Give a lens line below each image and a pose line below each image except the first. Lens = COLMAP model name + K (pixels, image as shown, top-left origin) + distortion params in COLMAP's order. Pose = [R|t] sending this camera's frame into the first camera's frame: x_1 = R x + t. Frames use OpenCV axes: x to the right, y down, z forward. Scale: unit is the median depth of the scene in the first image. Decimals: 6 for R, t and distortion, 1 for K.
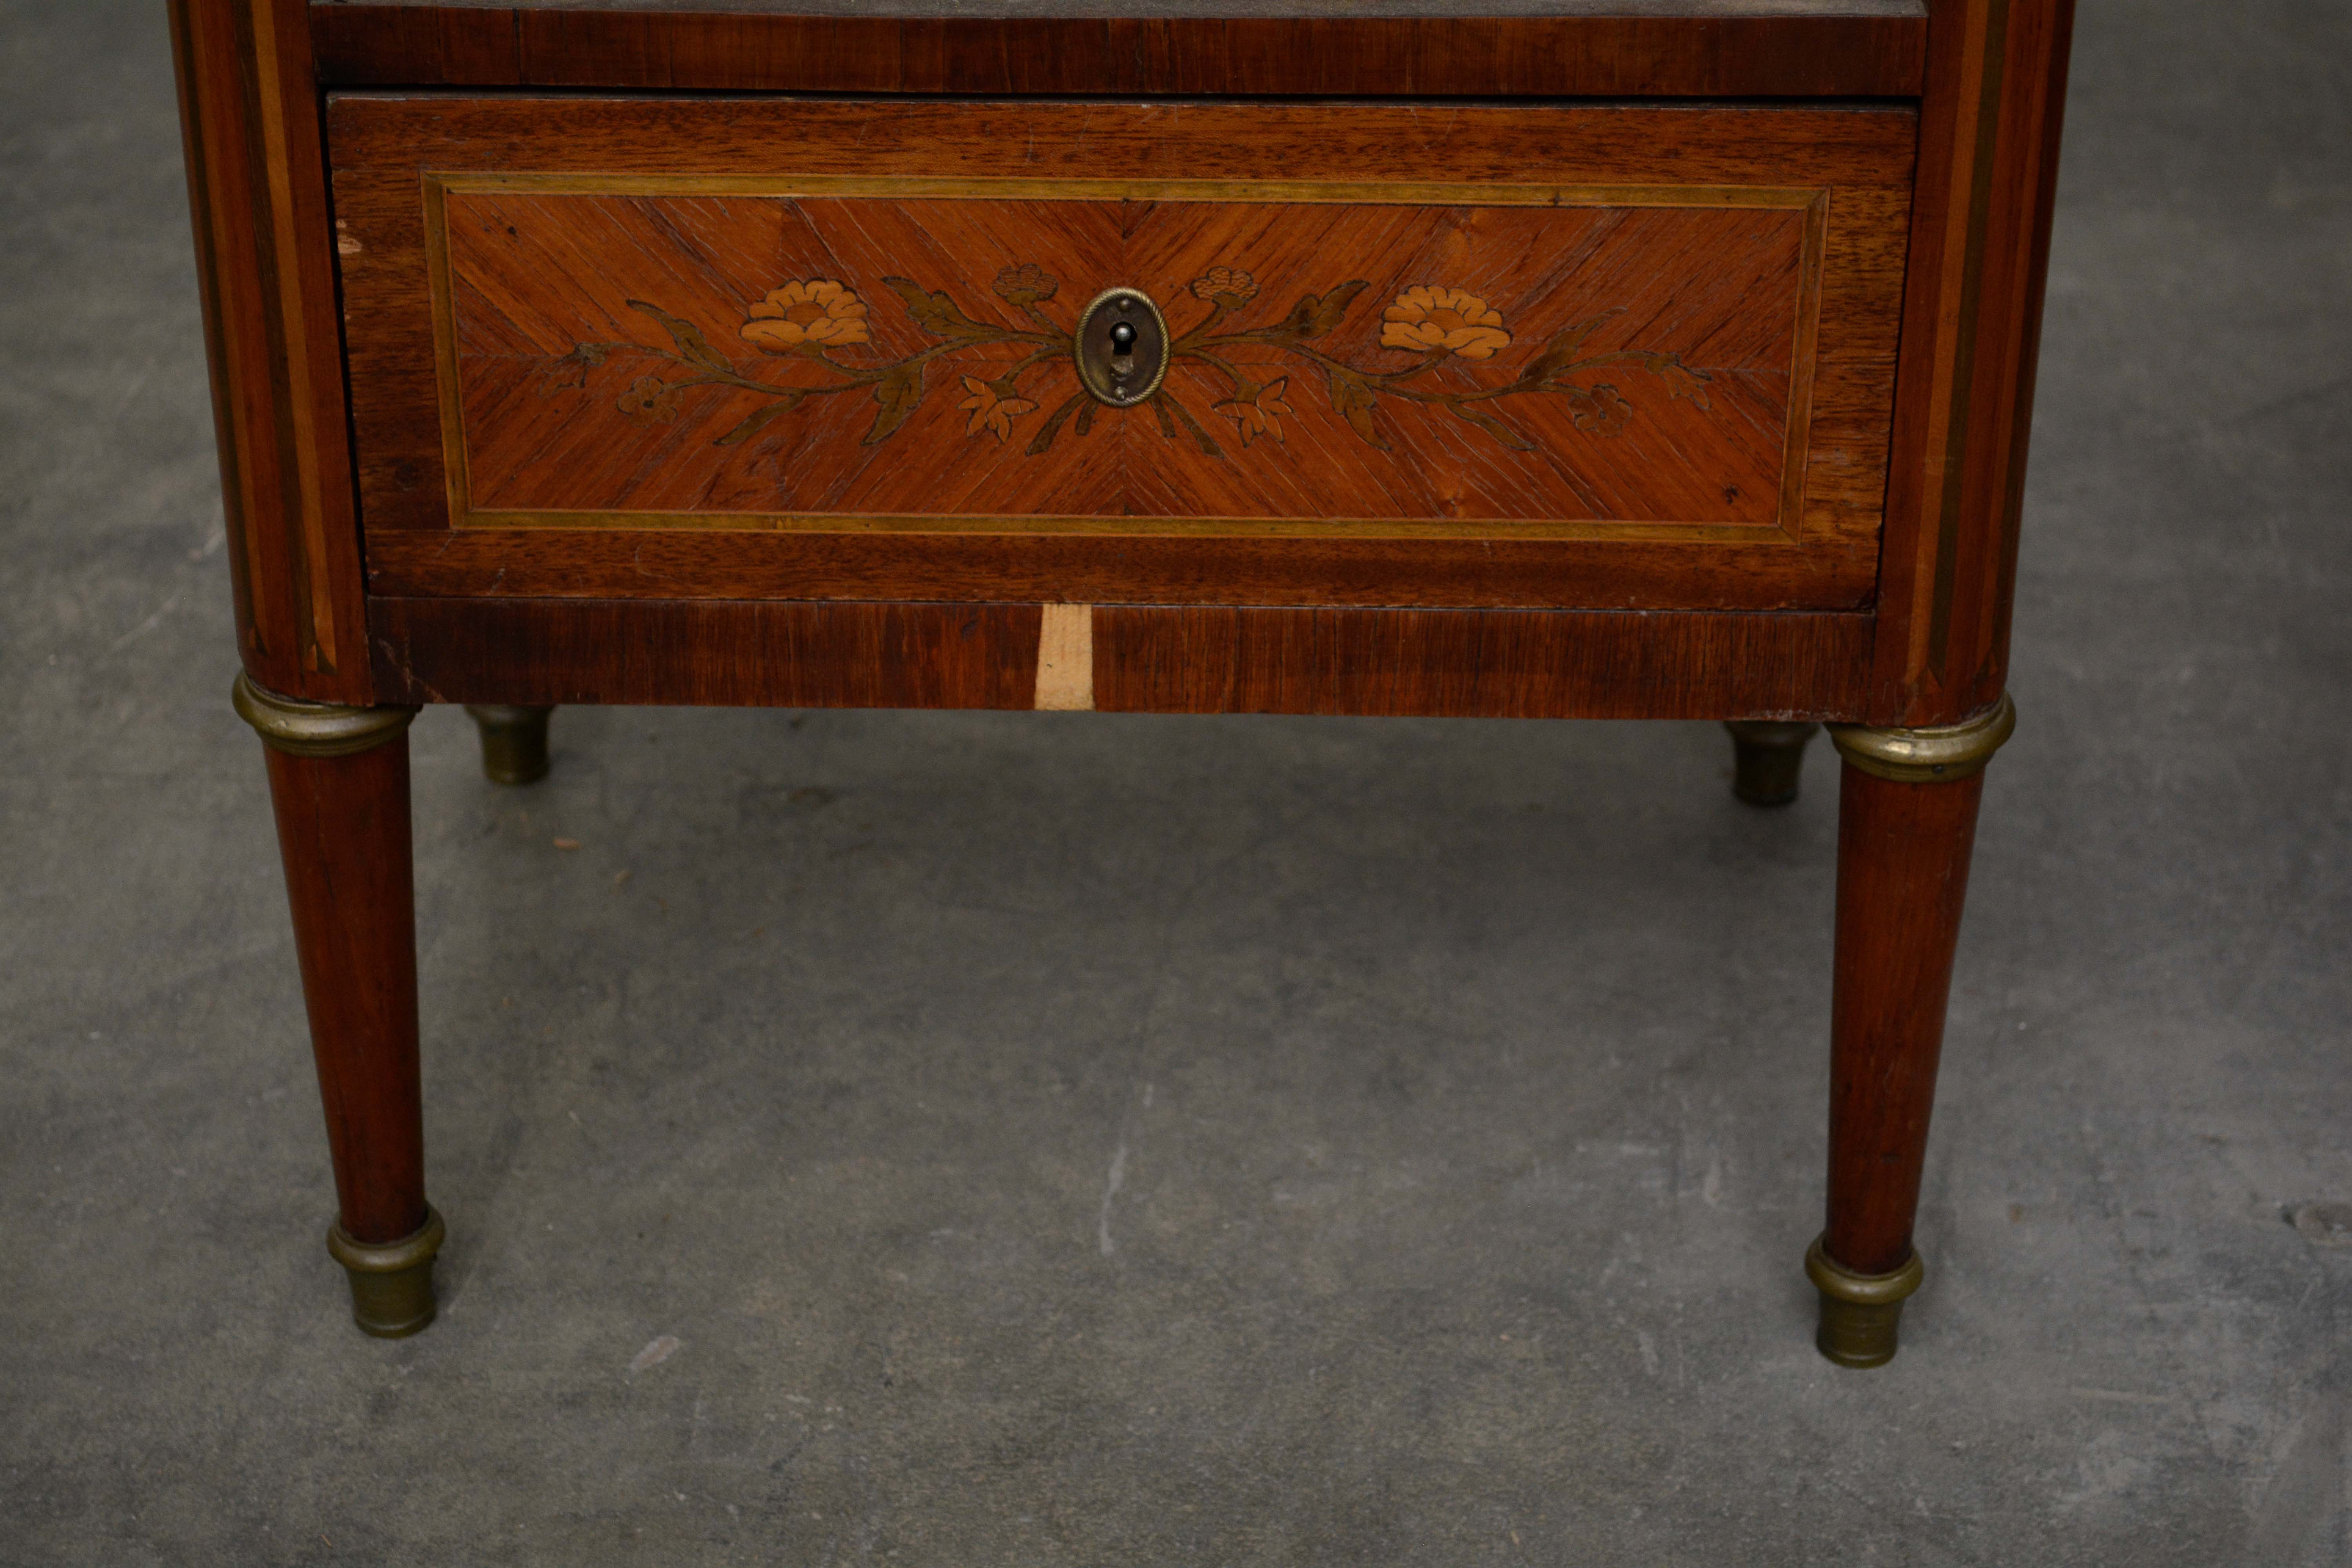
lens RADIAL K [[4501.9, 0, 1186.1], [0, 4501.9, 777.3], [0, 0, 1]] dist [0.014857, 0.000000]
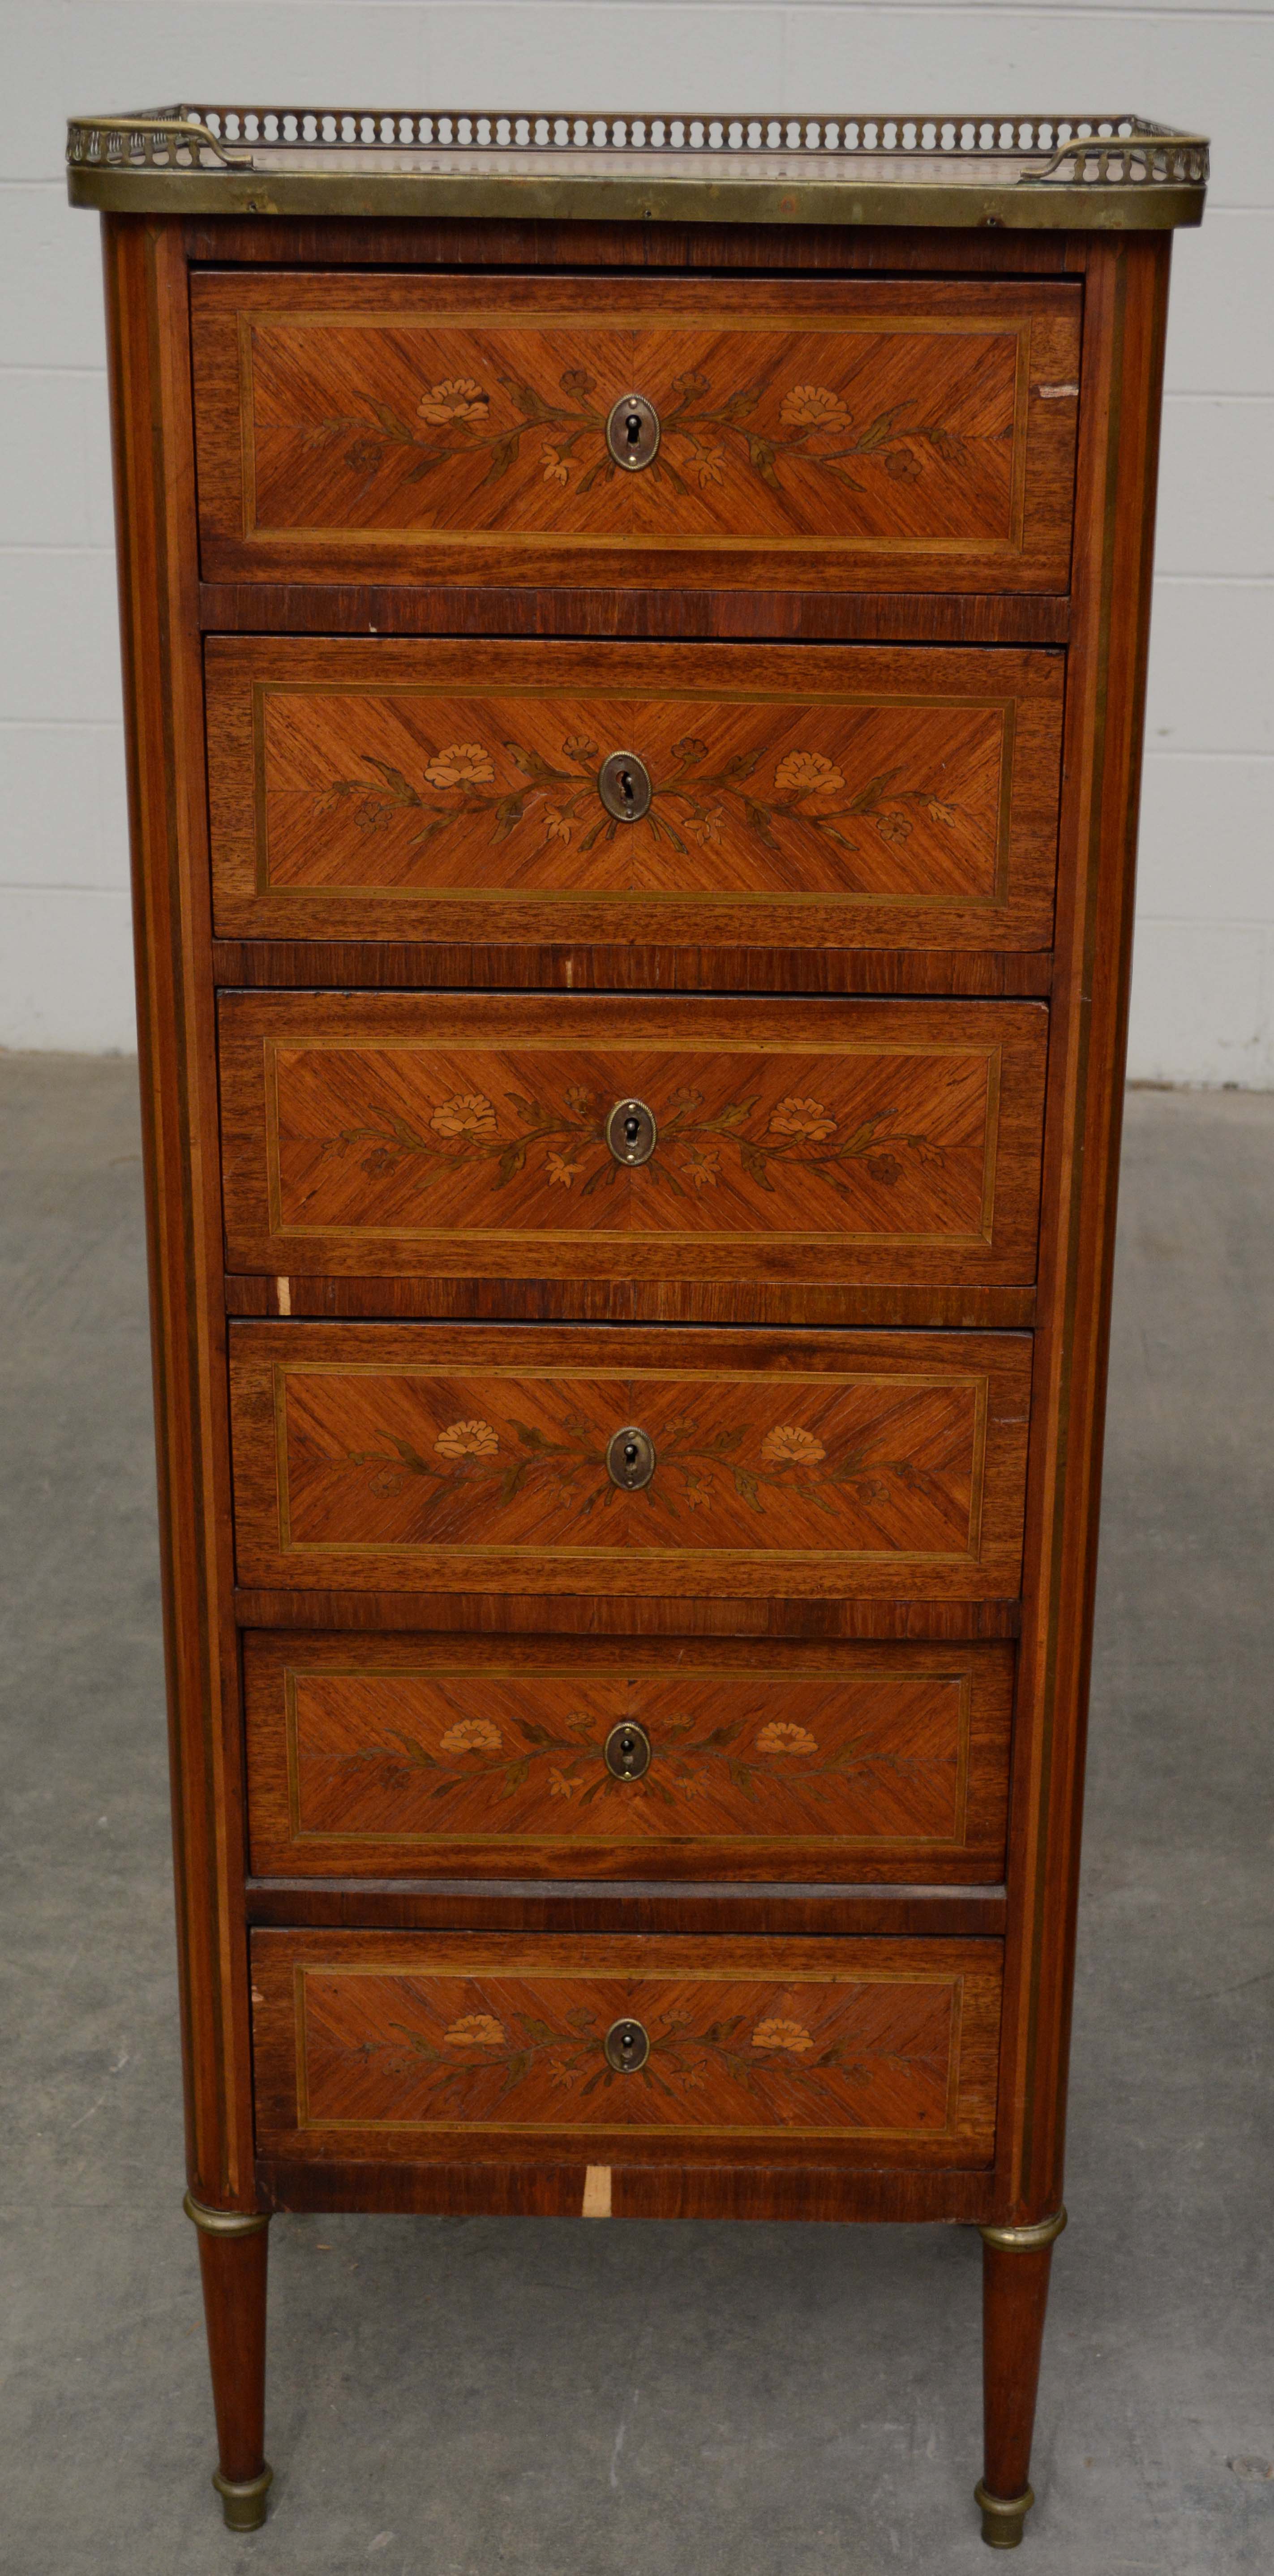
lens RADIAL K [[3442.2, 0, 709.5], [0, 3442.2, 1321.2], [0, 0, 1]] dist [-0.042231, 0.000000]
pose [[0.999883, 0.004871, 0.014516, -0.000617], [-0.002033, 0.981889, -0.189445, -0.106576], [-0.015176, 0.189393, 0.981784, -0.535144]]
